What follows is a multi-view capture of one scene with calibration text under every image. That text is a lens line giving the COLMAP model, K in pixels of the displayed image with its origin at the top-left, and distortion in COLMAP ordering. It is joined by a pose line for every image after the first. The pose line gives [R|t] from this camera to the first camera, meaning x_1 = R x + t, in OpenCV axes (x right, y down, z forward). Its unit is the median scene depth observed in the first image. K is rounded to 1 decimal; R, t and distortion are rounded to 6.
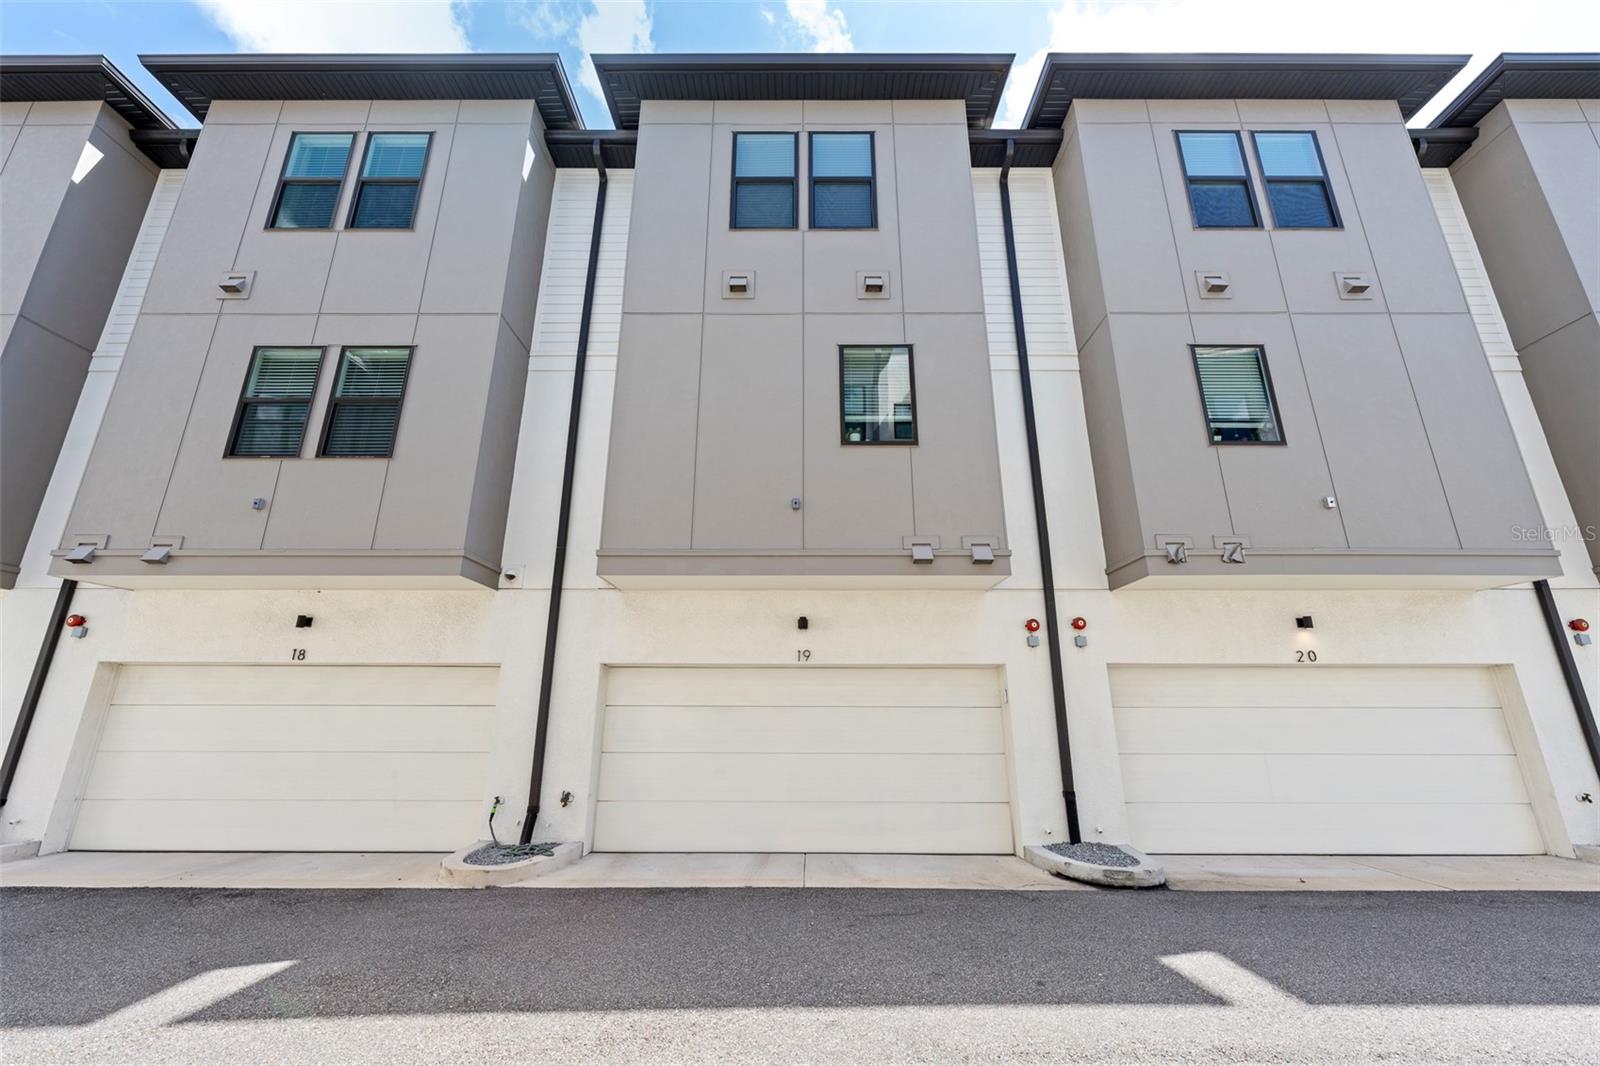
lens RADIAL K [[635.1, 0, 800.0], [0, 635.1, 533.0], [0, 0, 1]] dist [-0.000526, -0.000278]
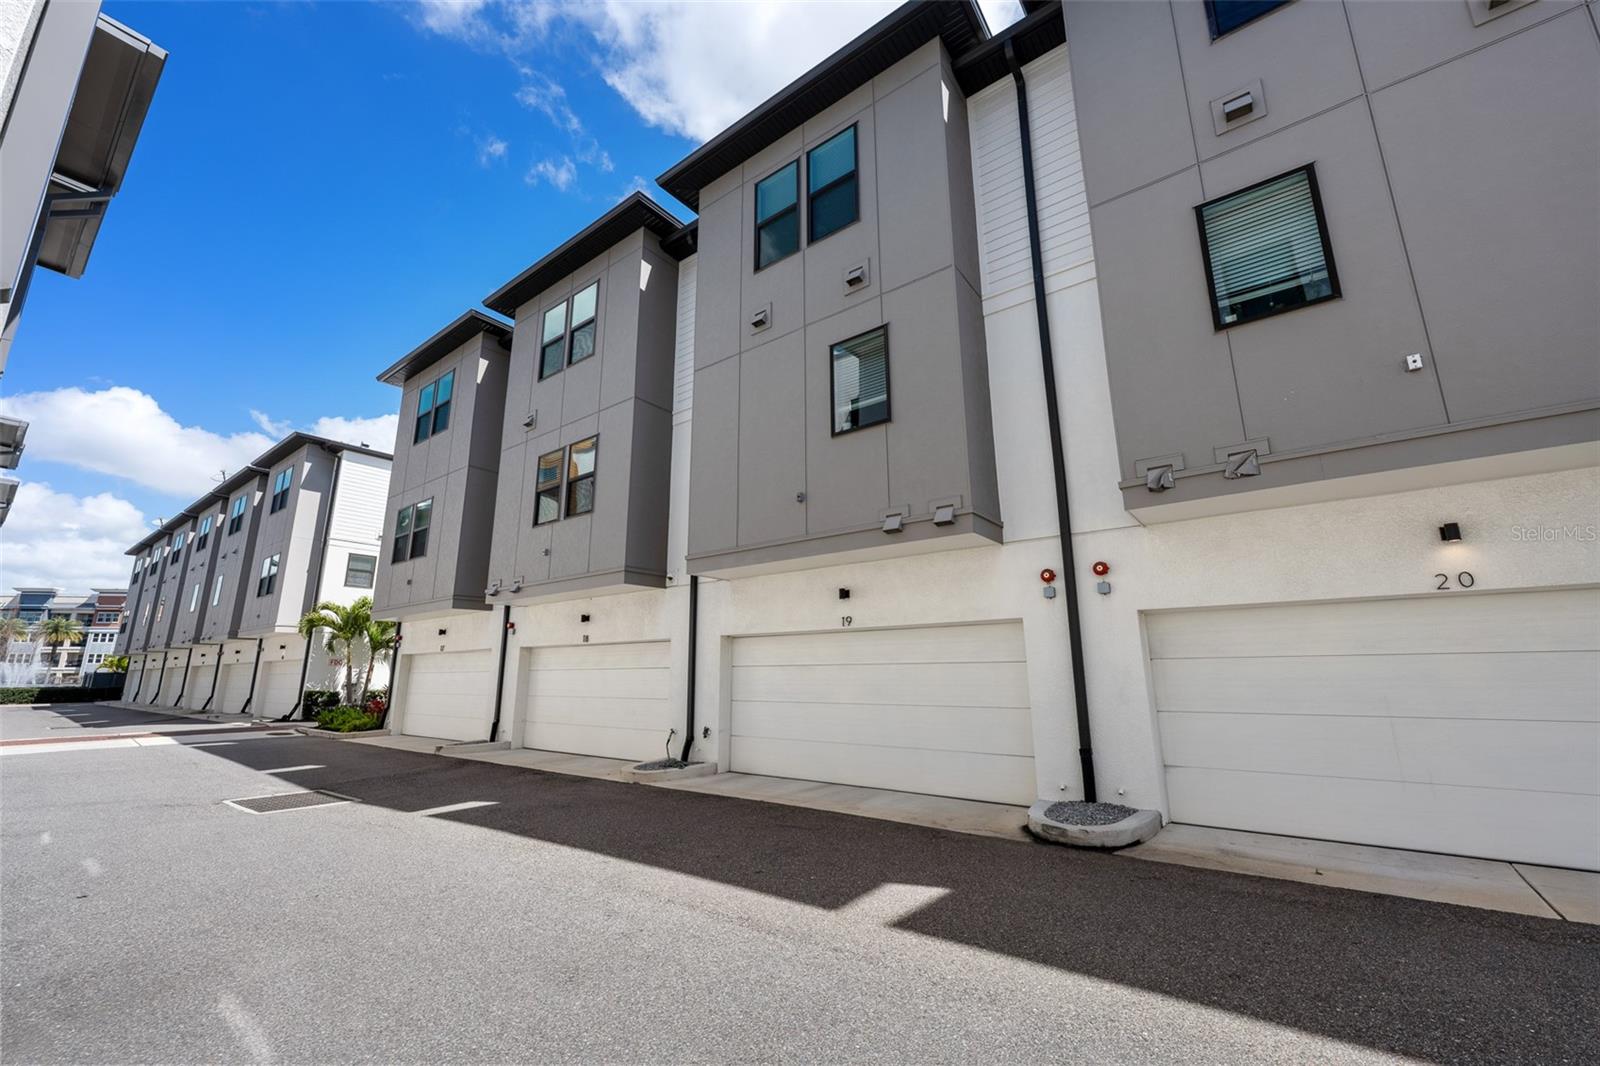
lens RADIAL K [[653.3, 0, 782.9], [0, 653.3, 522.2], [0, 0, 1]] dist [-0.000739, -0.000011]
pose [[0.782191, -0.149384, -0.604865, 0.660984], [0.183982, 0.982918, -0.004832, -0.000329], [0.595255, -0.107505, 0.796313, 0.000346]]
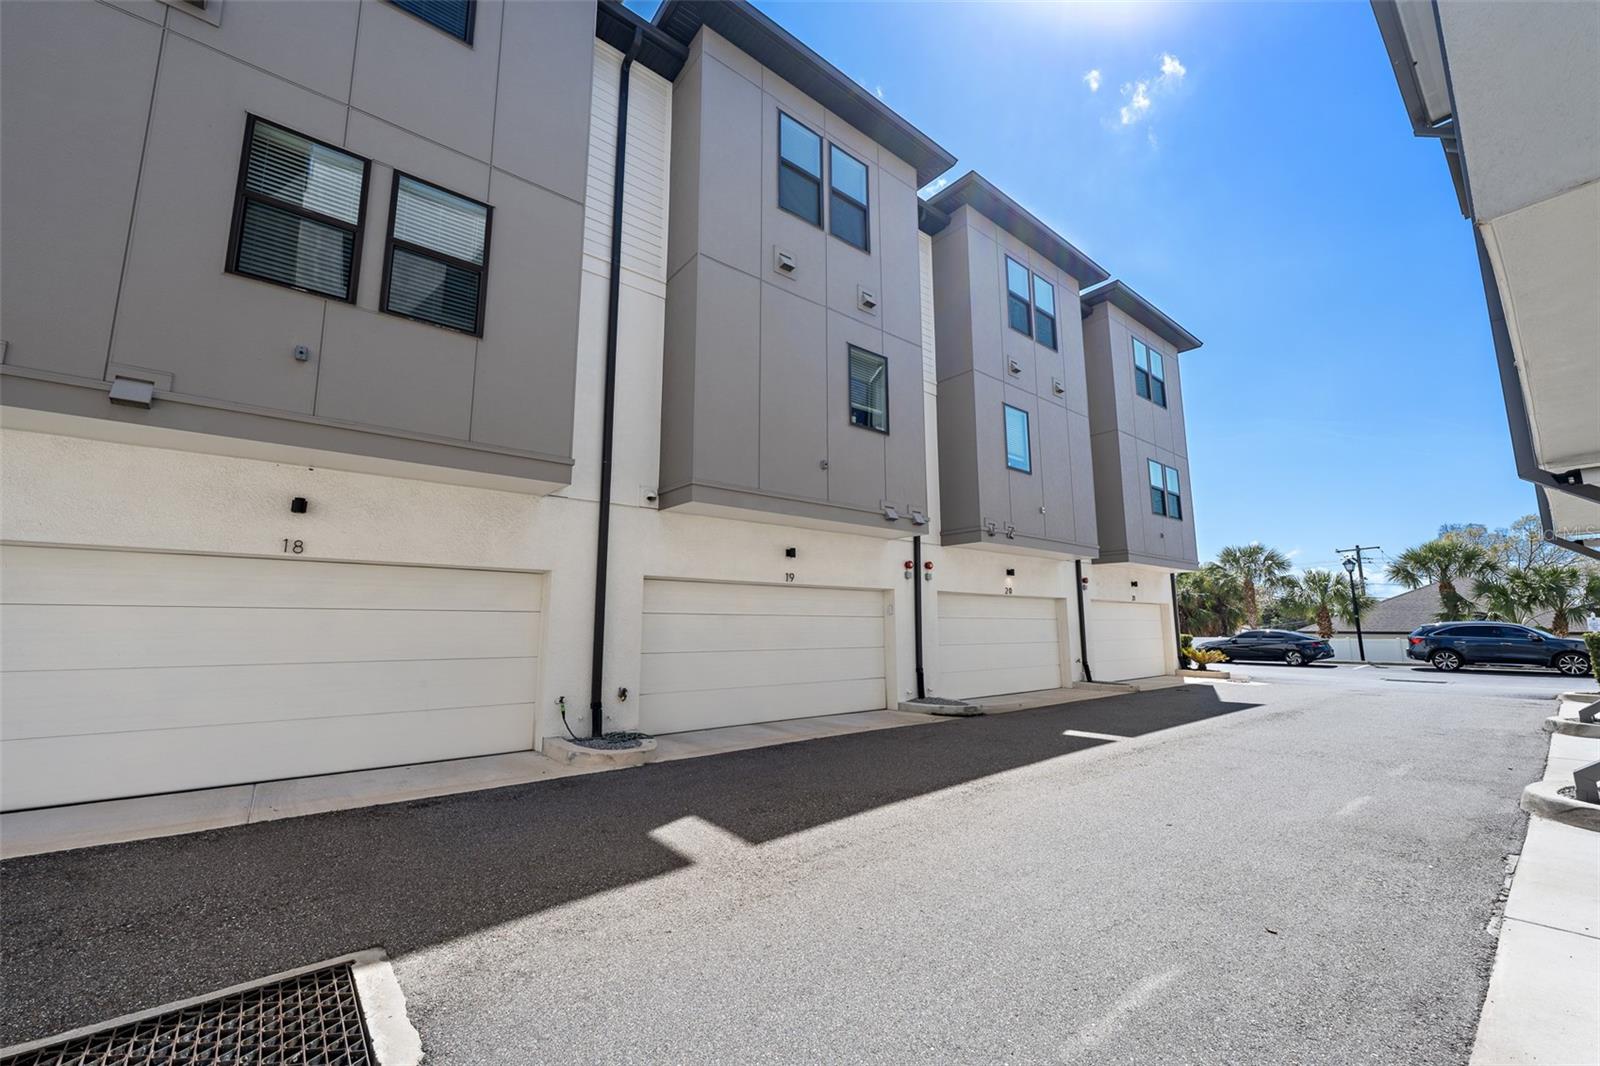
lens RADIAL K [[629.1, 0, 800.0], [0, 629.1, 533.0], [0, 0, 1]] dist [-0.003939, -0.000246]
pose [[0.774103, 0.091125, 0.626466, -0.790457], [-0.178970, 0.980719, 0.078492, -0.000761], [-0.607234, -0.172880, 0.775486, 0.004019]]
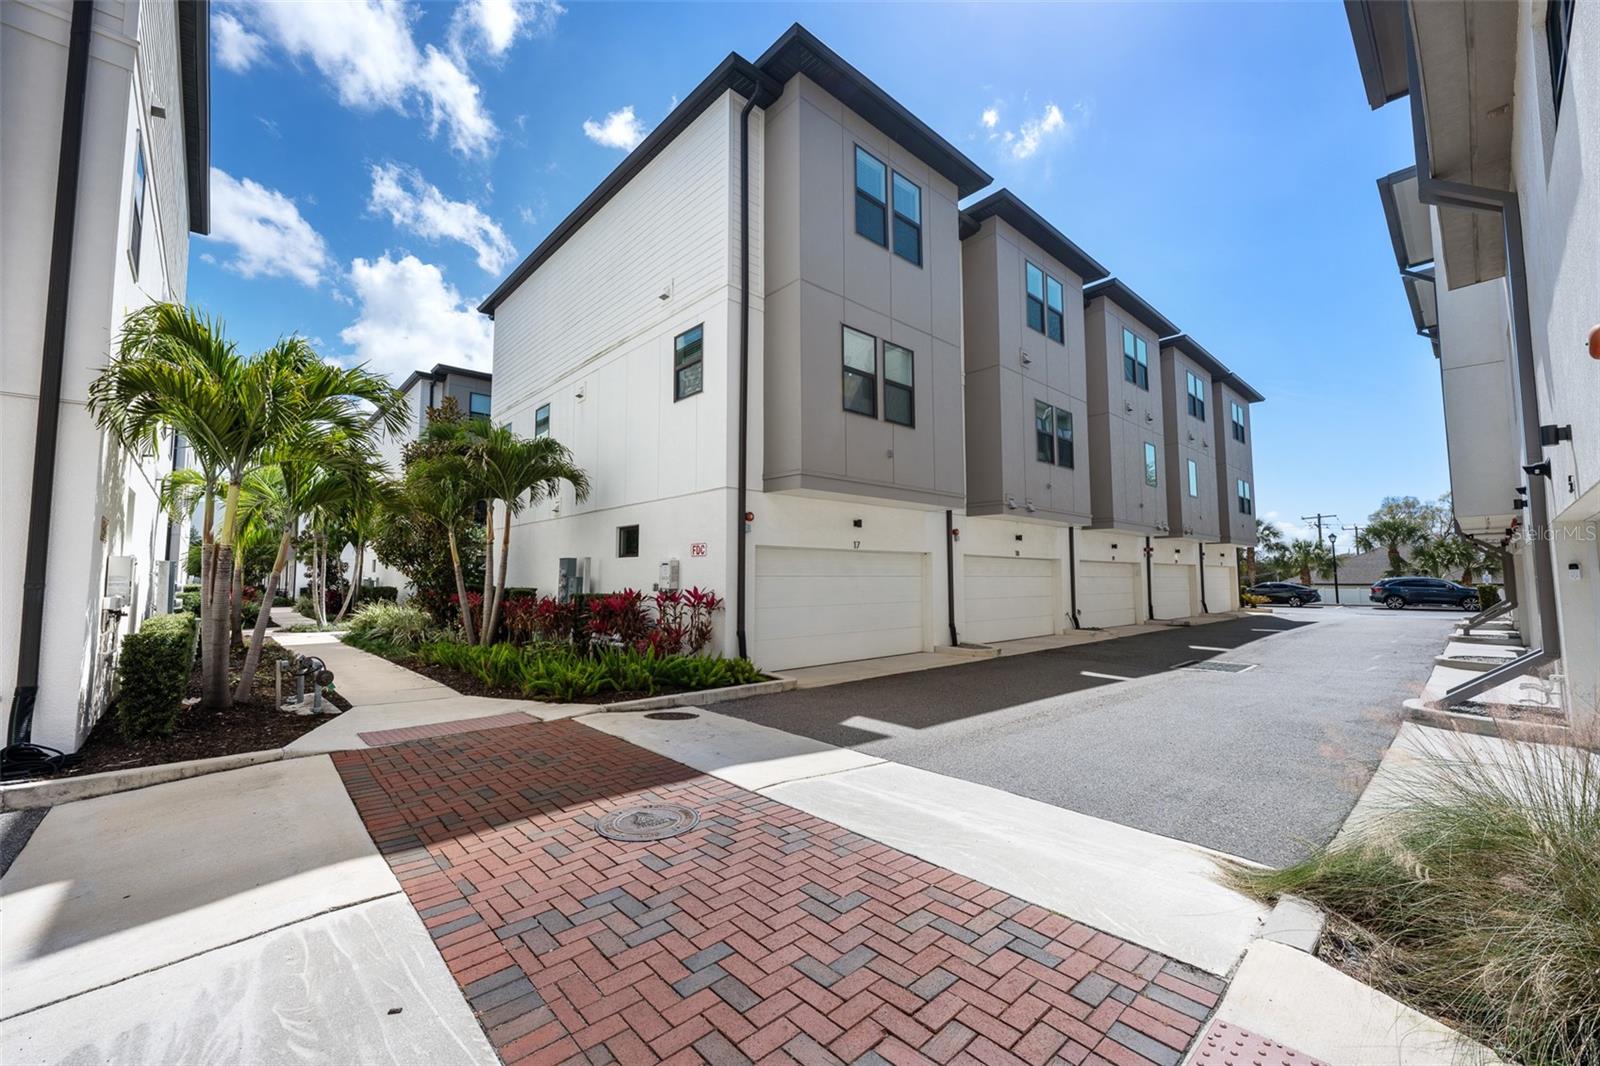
lens RADIAL K [[602.5, 0, 768.6], [0, 602.5, 549.2], [0, 0, 1]] dist [0.008764, -0.015829]
pose [[0.767132, 0.031328, 0.640724, -1.131556], [-0.173468, 0.971726, 0.160178, -0.000708], [-0.617590, -0.234023, 0.750877, 0.002074]]
